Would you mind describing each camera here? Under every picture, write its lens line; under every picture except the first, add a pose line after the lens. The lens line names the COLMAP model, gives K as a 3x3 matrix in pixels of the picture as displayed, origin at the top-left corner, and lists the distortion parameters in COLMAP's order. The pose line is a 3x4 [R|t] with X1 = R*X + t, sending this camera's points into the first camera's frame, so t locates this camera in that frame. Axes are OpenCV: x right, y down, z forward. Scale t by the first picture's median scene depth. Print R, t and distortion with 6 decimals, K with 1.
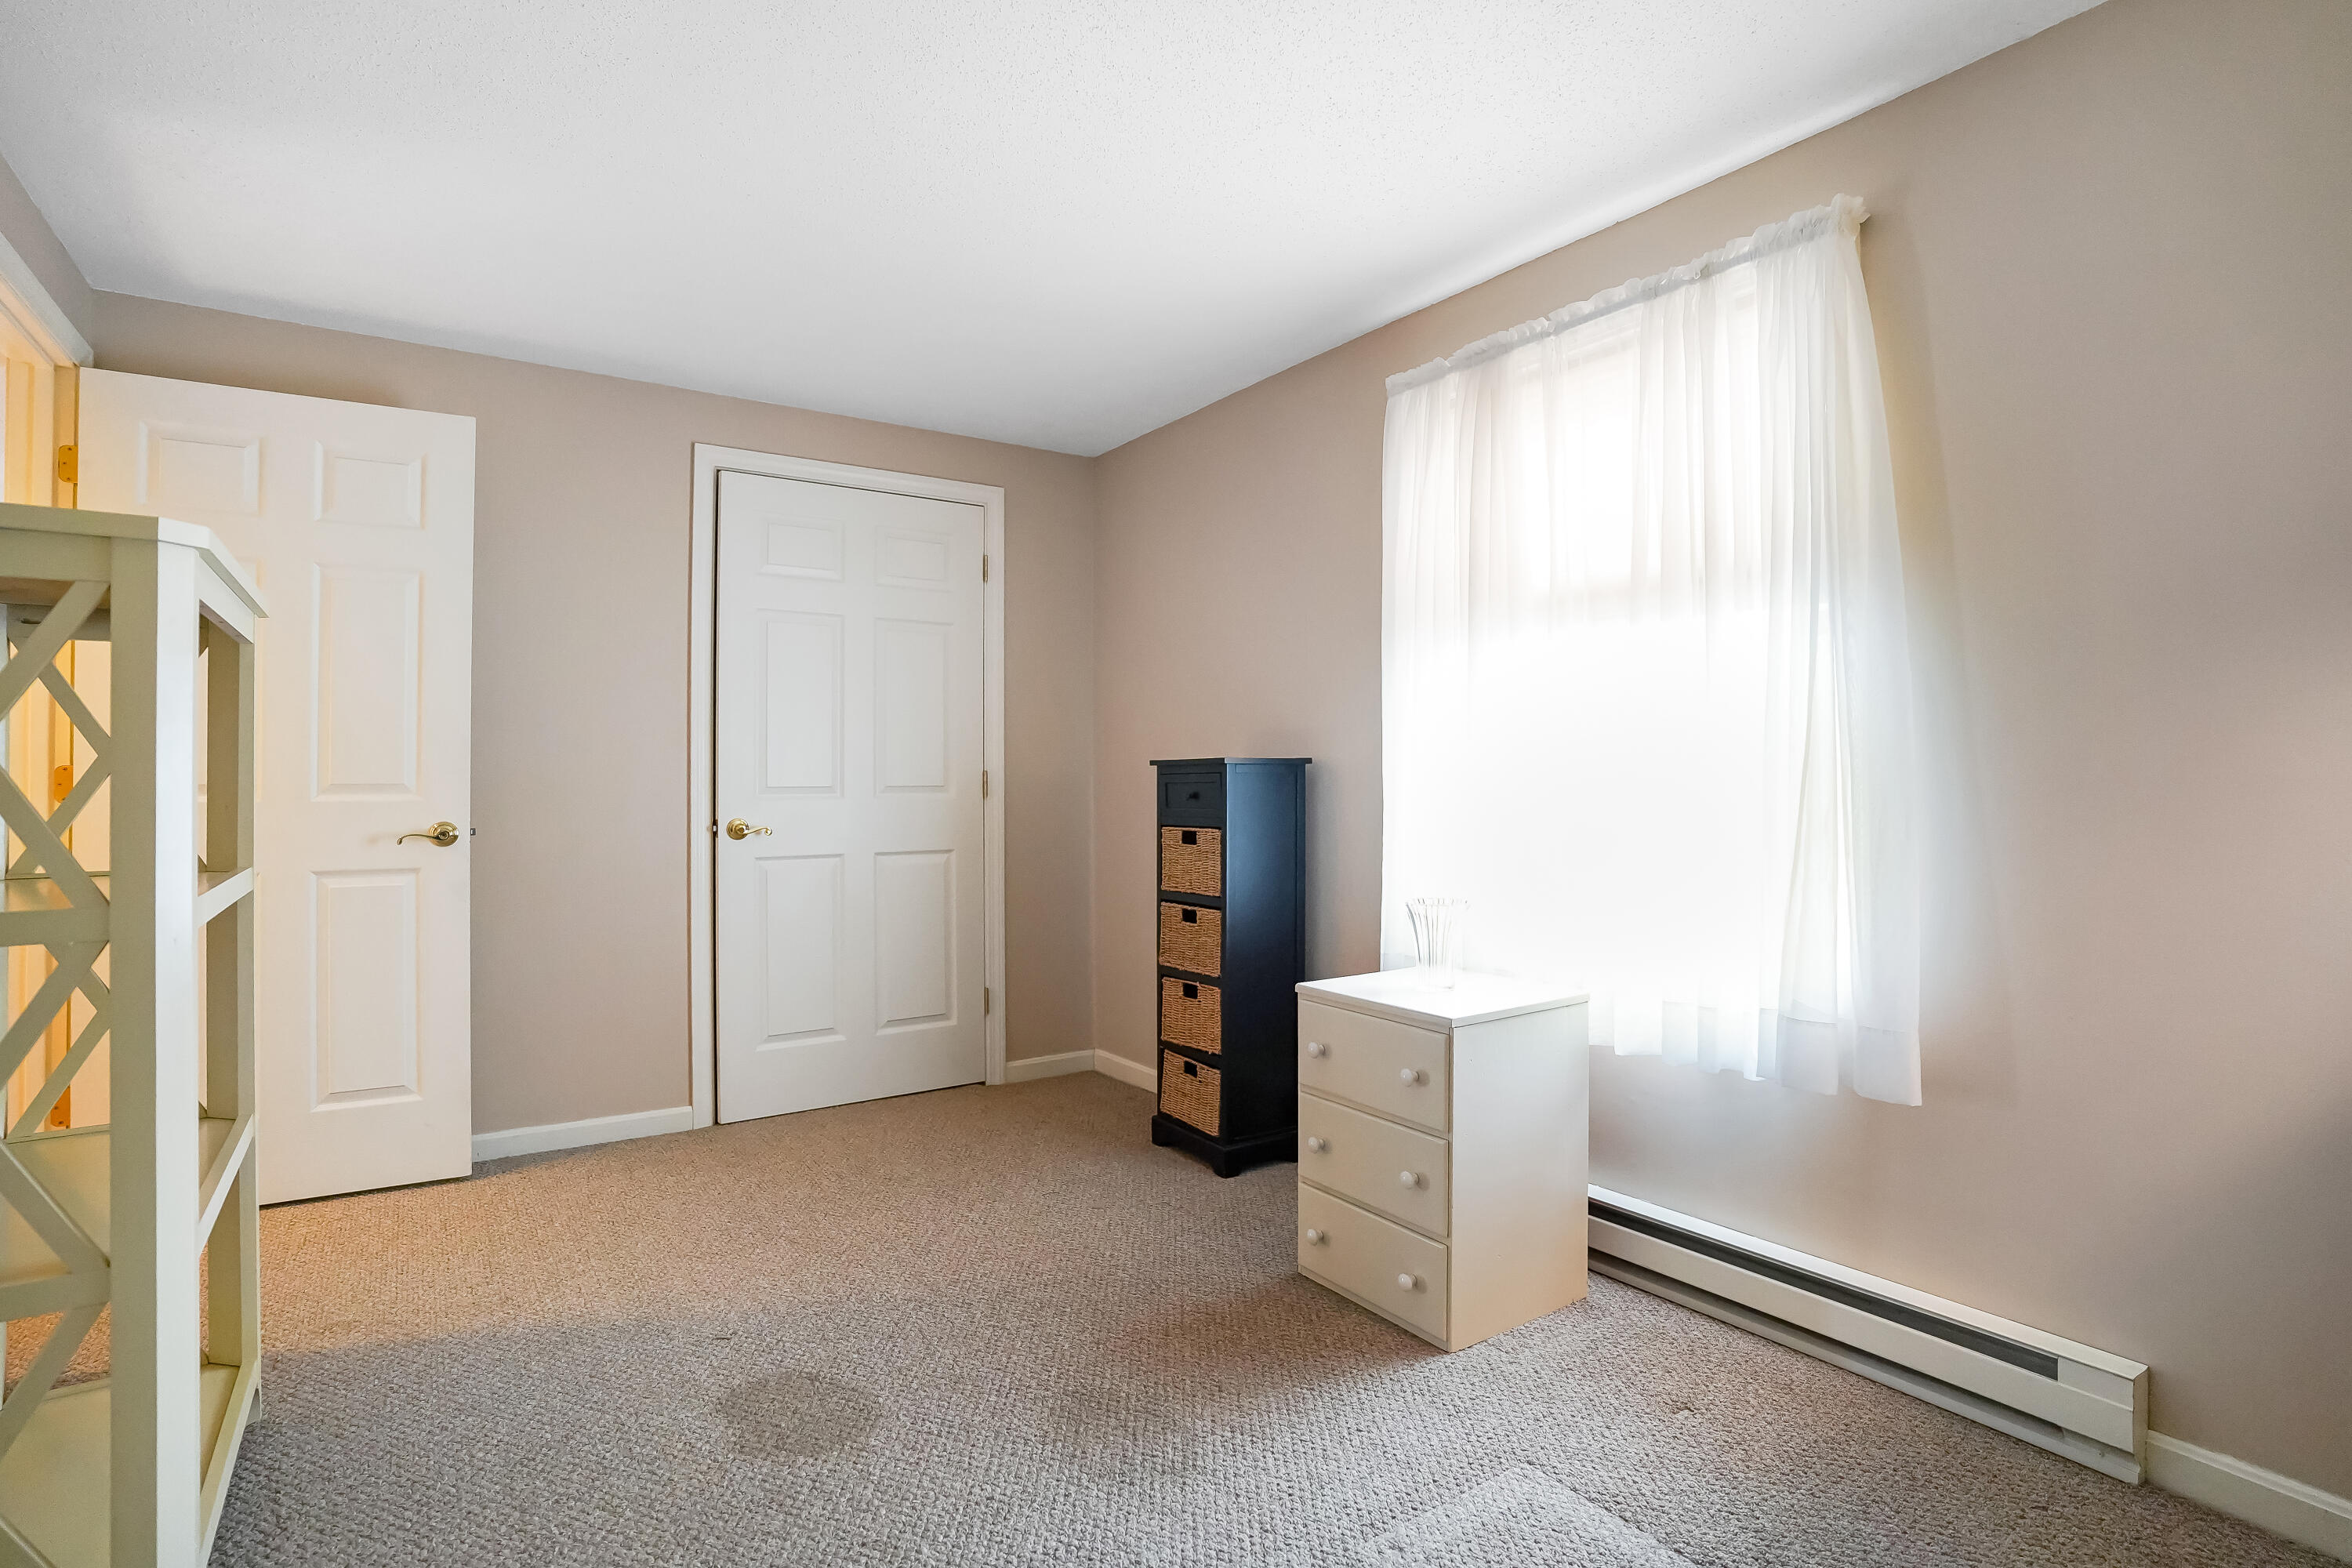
lens RADIAL K [[1165.1, 0, 1176.0], [0, 1165.1, 784.0], [0, 0, 1]] dist [-0.002005, 0.000353]
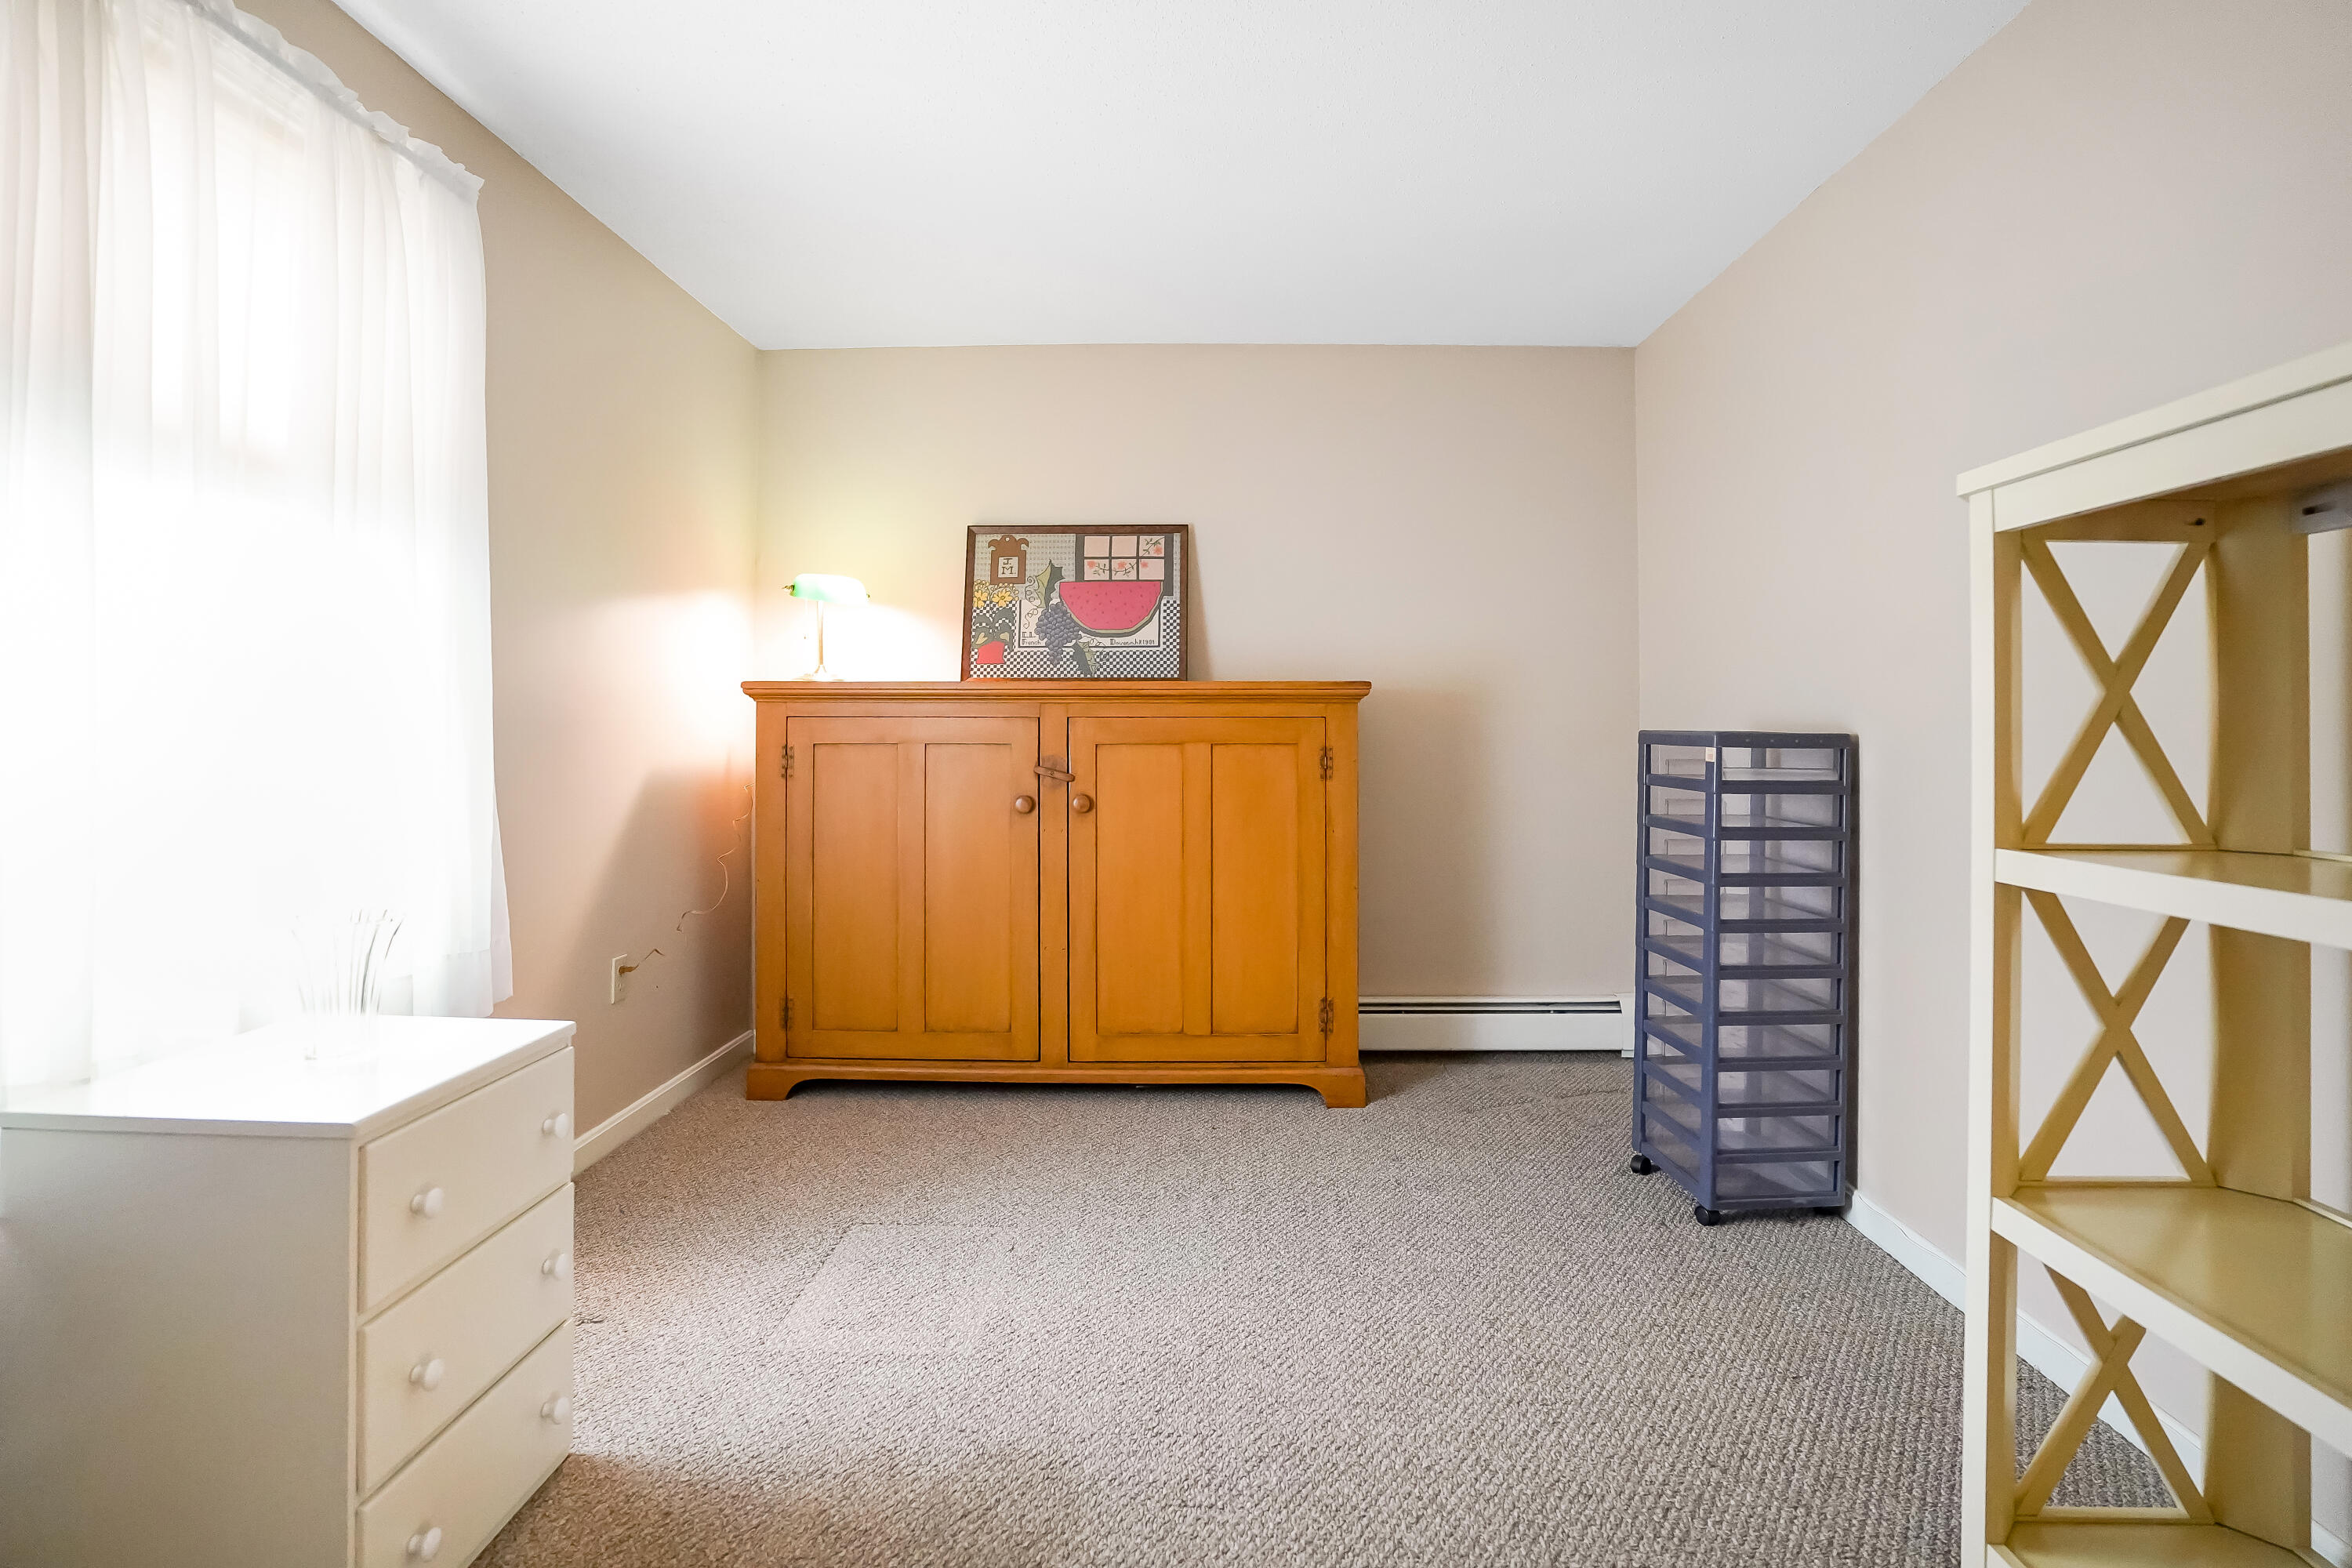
lens RADIAL K [[1165.1, 0, 1176.0], [0, 1165.1, 784.0], [0, 0, 1]] dist [-0.002005, 0.000353]
pose [[-0.815009, -0.022924, 0.578995, -0.515193], [0.004620, 0.998928, 0.046053, 0.000812], [-0.579430, 0.040208, -0.814029, 1.338842]]
